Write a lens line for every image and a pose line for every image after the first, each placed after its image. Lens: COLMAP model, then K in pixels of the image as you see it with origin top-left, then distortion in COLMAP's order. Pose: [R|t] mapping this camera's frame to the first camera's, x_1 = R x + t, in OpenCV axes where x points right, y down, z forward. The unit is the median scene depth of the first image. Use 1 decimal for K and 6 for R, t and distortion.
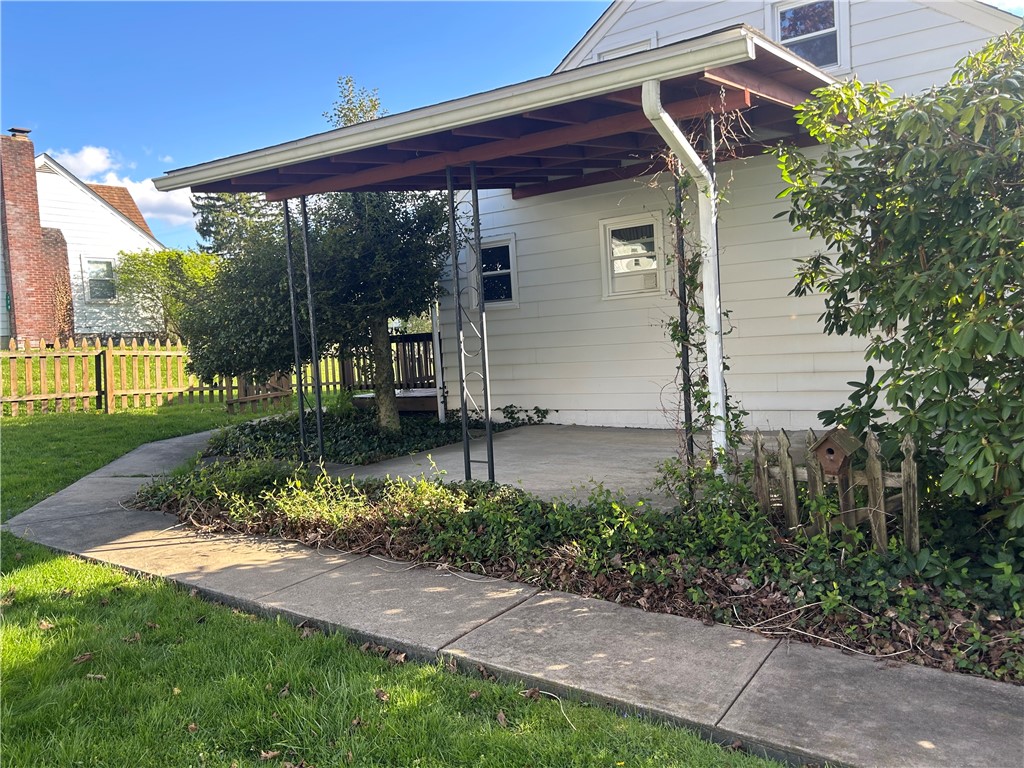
lens RADIAL K [[775.3, 0, 512.0], [0, 775.3, 384.0], [0, 0, 1]] dist [0.011780, 0.002759]
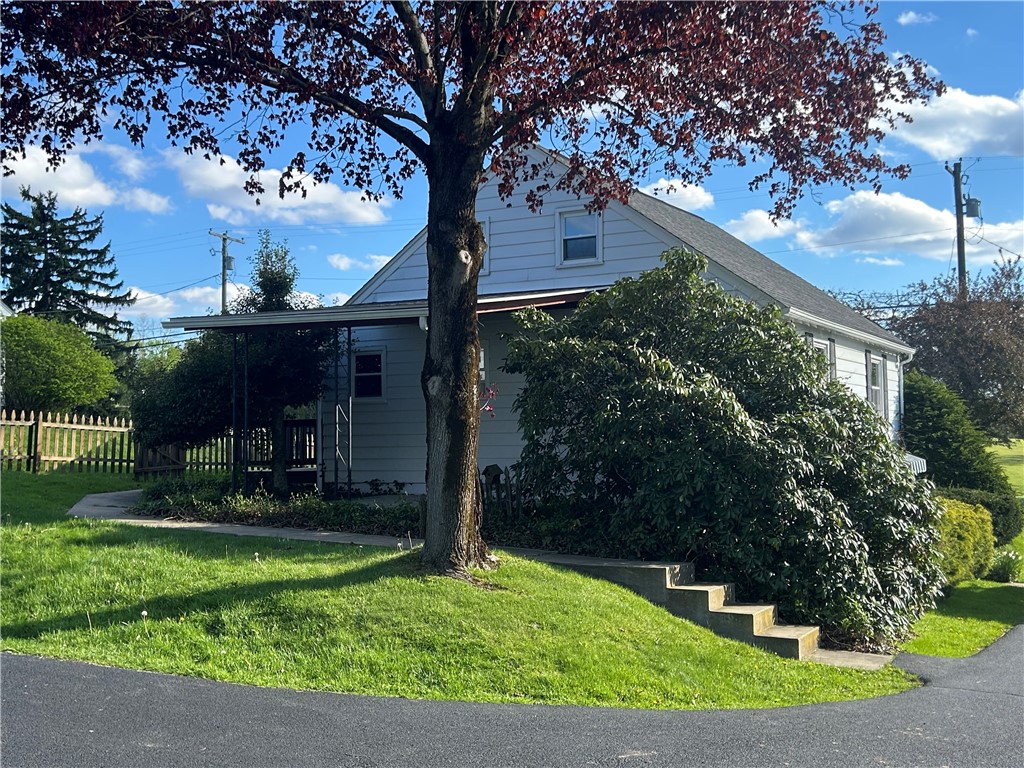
lens RADIAL K [[1186.5, 0, 512.0], [0, 1186.5, 384.0], [0, 0, 1]] dist [-0.007178, -0.011846]
pose [[0.995844, 0.048435, 0.077125, 0.062968], [-0.040280, 0.993761, -0.104000, 0.065976], [-0.081681, 0.100461, 0.991582, -0.959962]]
